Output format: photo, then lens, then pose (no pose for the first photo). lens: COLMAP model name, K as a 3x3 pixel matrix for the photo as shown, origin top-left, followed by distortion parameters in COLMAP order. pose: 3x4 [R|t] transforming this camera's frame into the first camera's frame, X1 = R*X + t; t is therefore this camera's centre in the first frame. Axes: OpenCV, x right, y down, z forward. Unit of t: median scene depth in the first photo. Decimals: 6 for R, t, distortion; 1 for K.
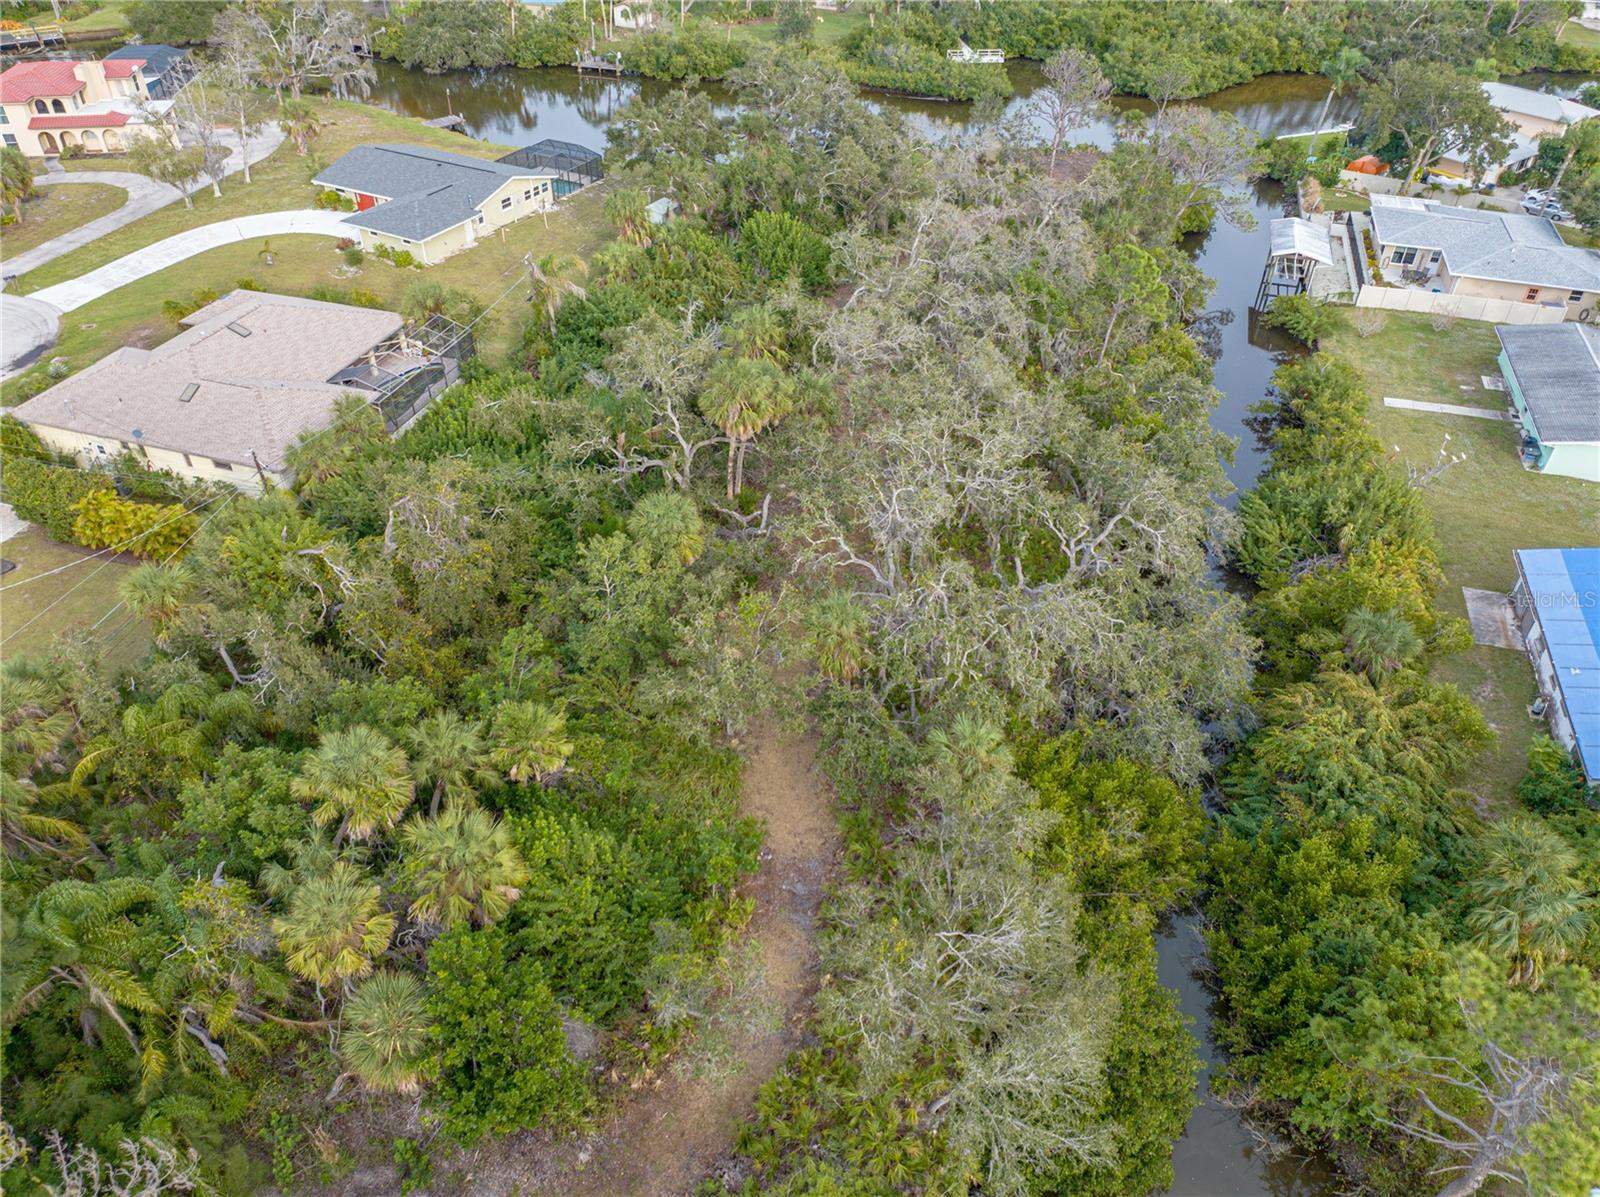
lens RADIAL K [[1123.2, 0, 800.0], [0, 1123.2, 598.5], [0, 0, 1]] dist [-0.030990, 0.020607]
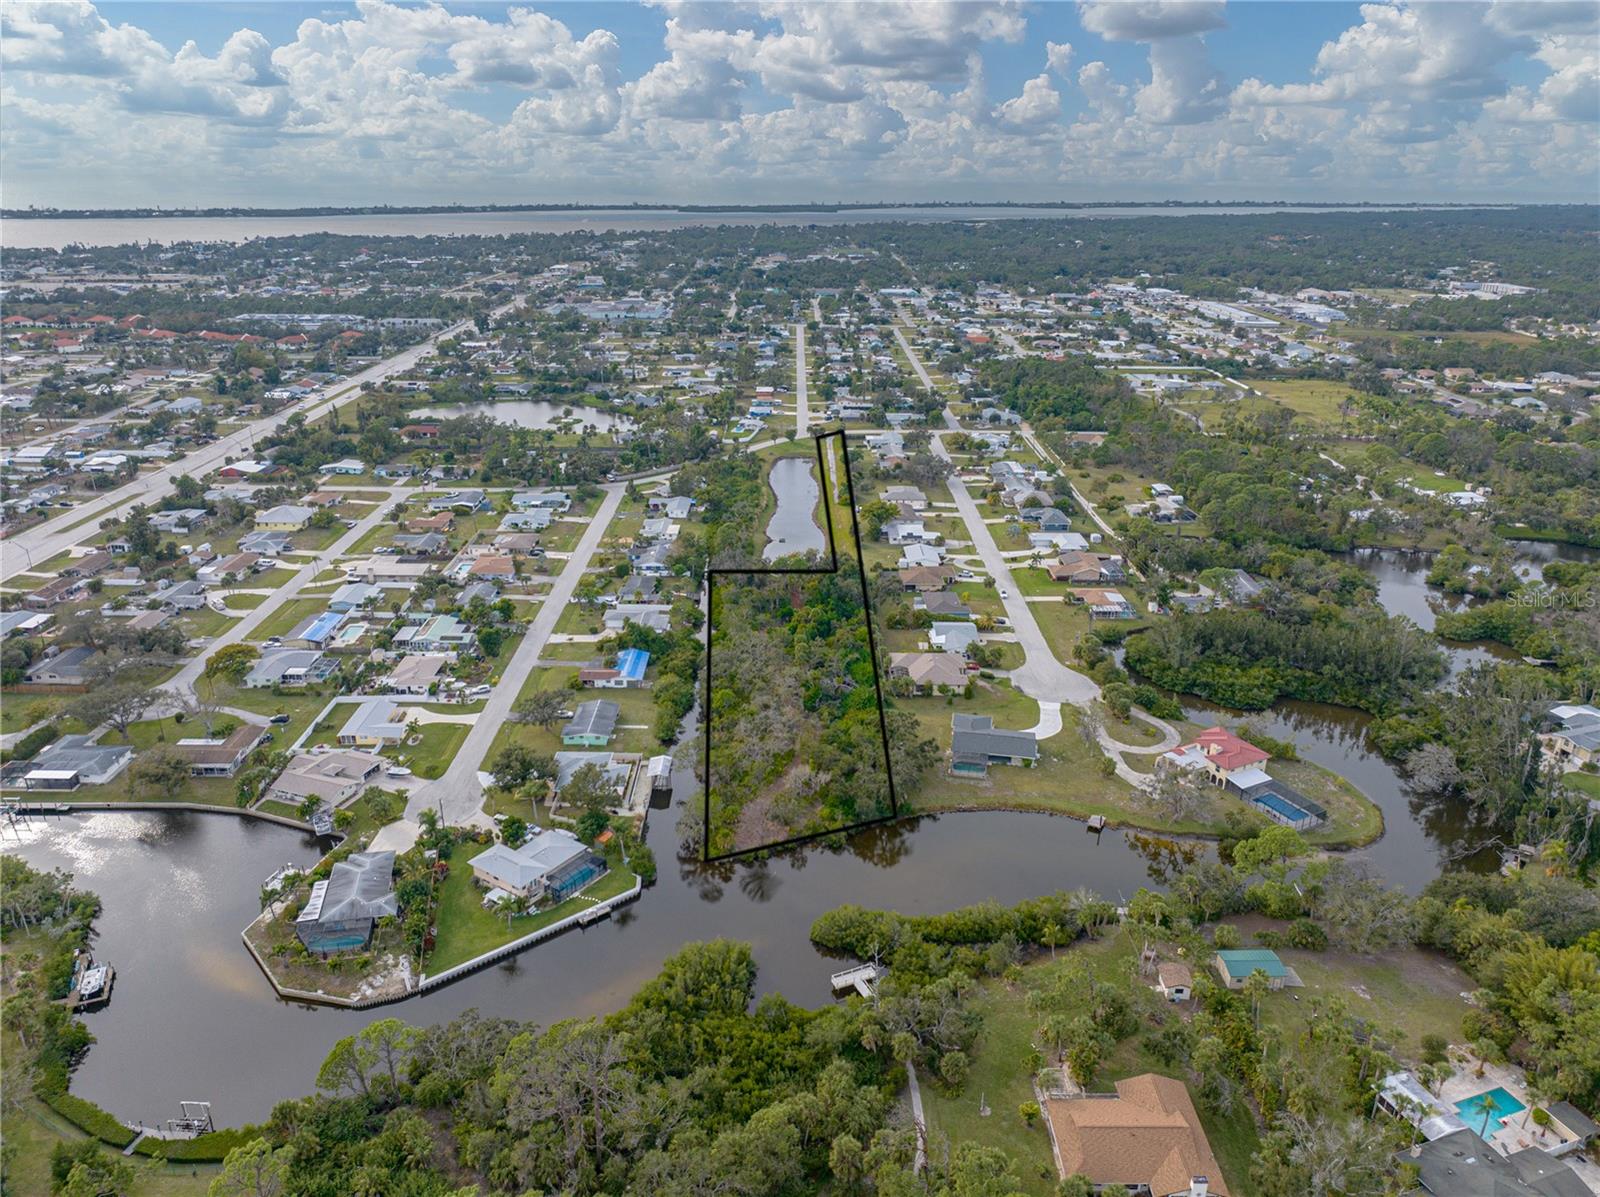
lens RADIAL K [[1123.2, 0, 800.0], [0, 1123.2, 598.5], [0, 0, 1]] dist [-0.030990, 0.020607]
pose [[-0.950639, 0.090419, -0.296832, 0.794075], [-0.210145, 0.516237, 0.830264, -2.486379], [0.228307, 0.851660, -0.471754, 1.768766]]
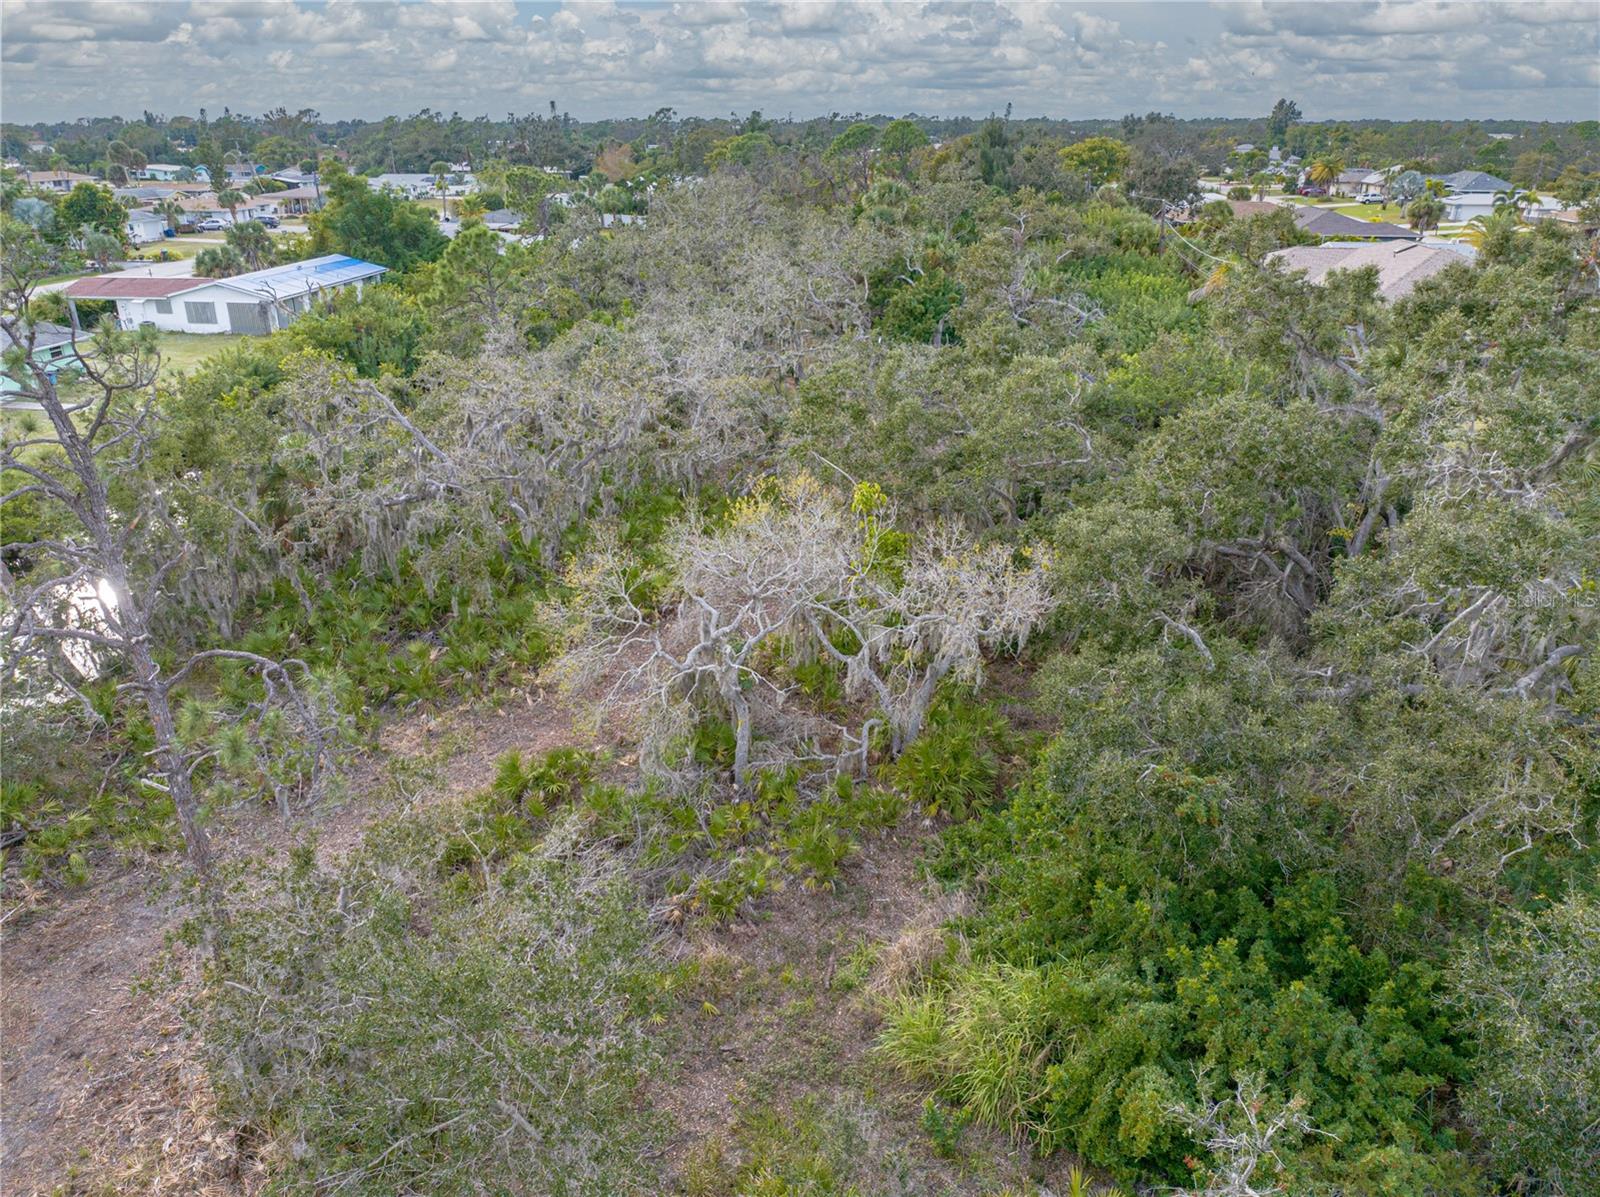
lens RADIAL K [[1109.4, 0, 806.3], [0, 1109.4, 607.2], [0, 0, 1]] dist [-0.033287, 0.031663]
pose [[-0.981336, 0.065355, -0.180857, 0.169059], [-0.128721, 0.475474, 0.870262, -0.586689], [0.142869, 0.877299, -0.458187, 1.103112]]
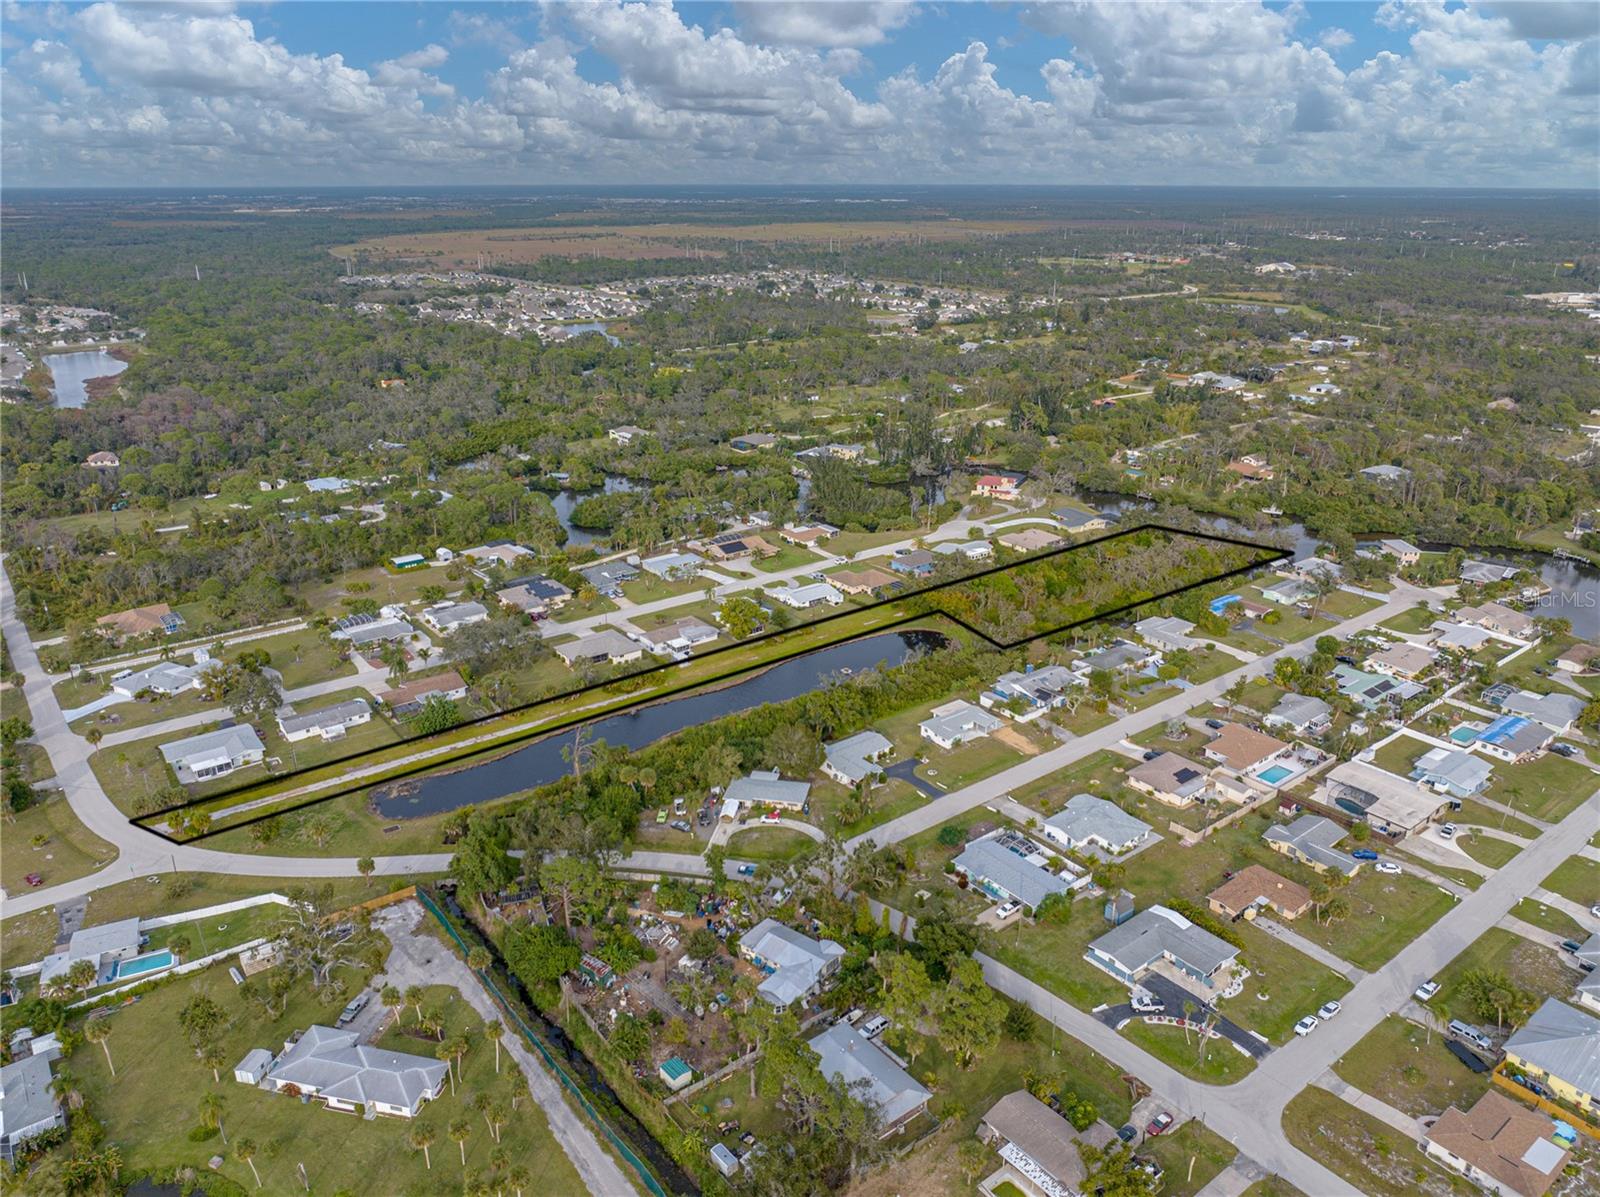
lens RADIAL K [[1123.2, 0, 800.0], [0, 1123.2, 598.5], [0, 0, 1]] dist [-0.030990, 0.020607]
pose [[0.823664, 0.187784, -0.535084, 1.114578], [-0.346703, 0.913442, -0.213121, 1.157371], [0.448748, 0.361055, 0.817474, -2.786088]]
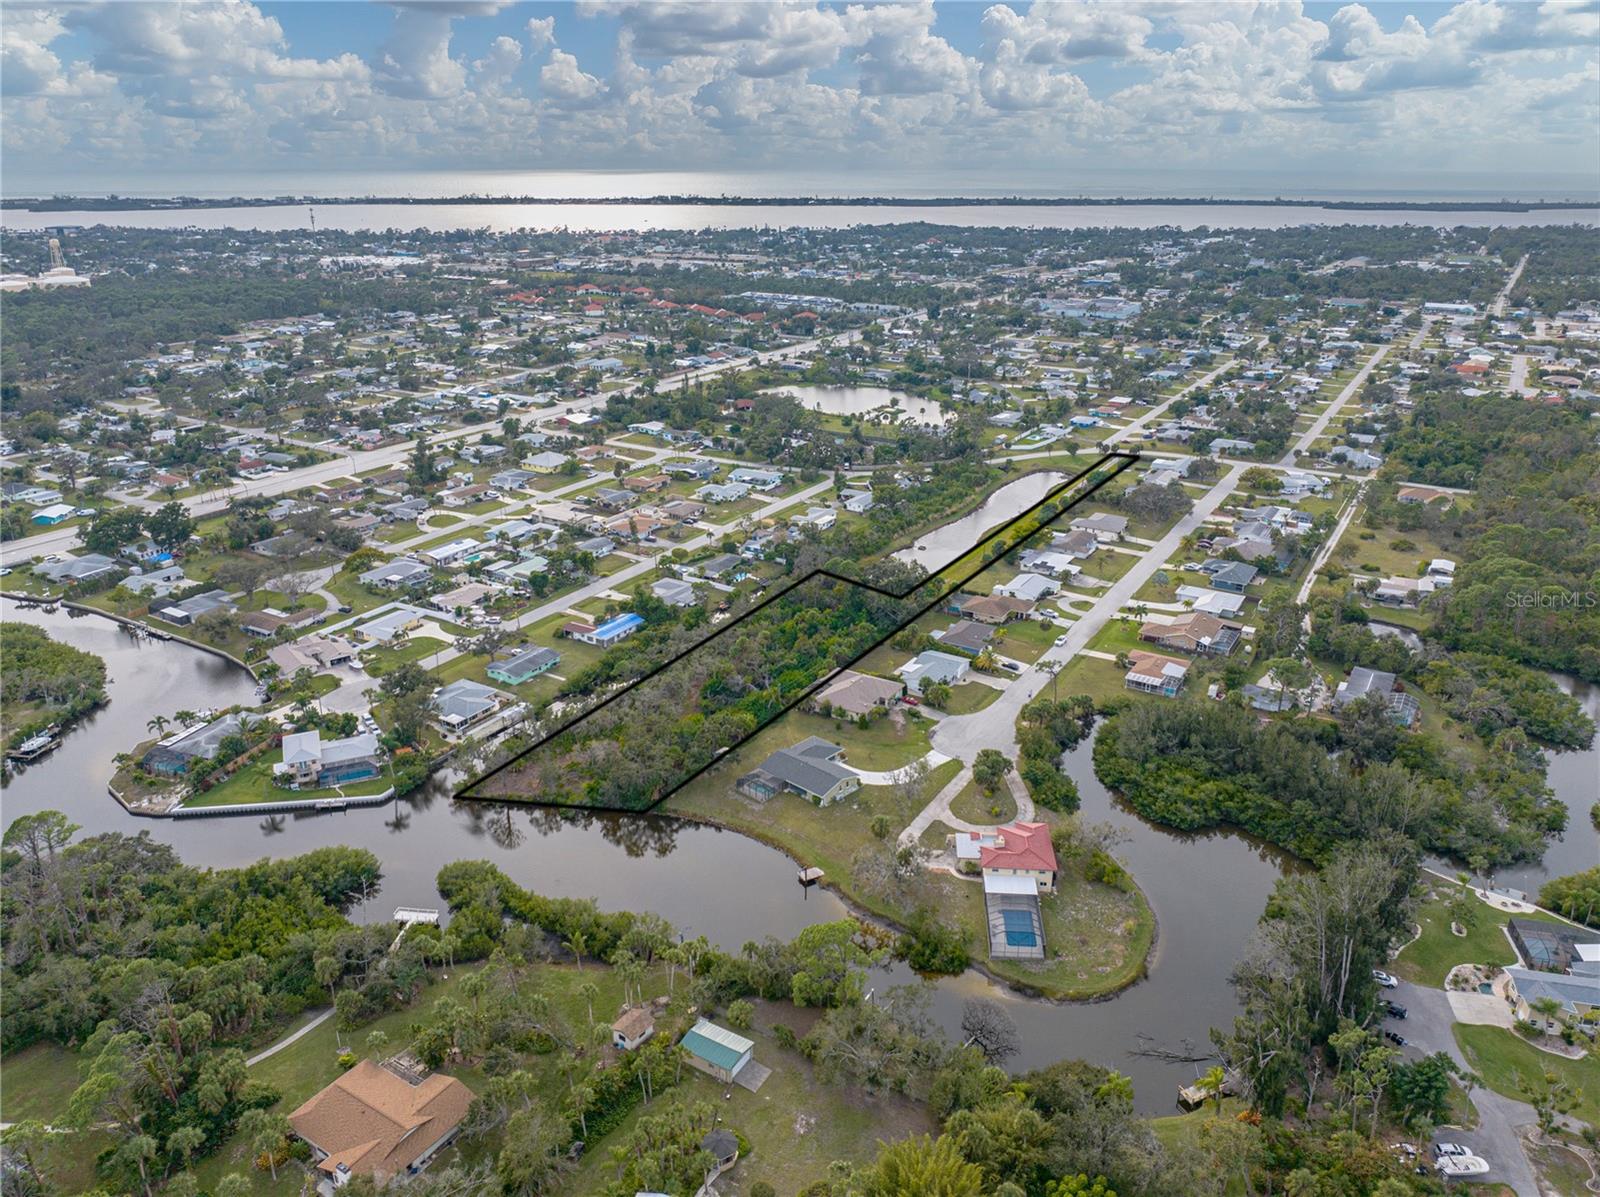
lens RADIAL K [[1146.3, 0, 800.0], [0, 1146.3, 598.5], [0, 0, 1]] dist [-0.029089, 0.022395]
pose [[-0.970855, -0.097541, 0.218921, -0.781502], [0.140054, 0.510344, 0.848489, -2.556126], [-0.194488, 0.854421, -0.481809, 1.809293]]
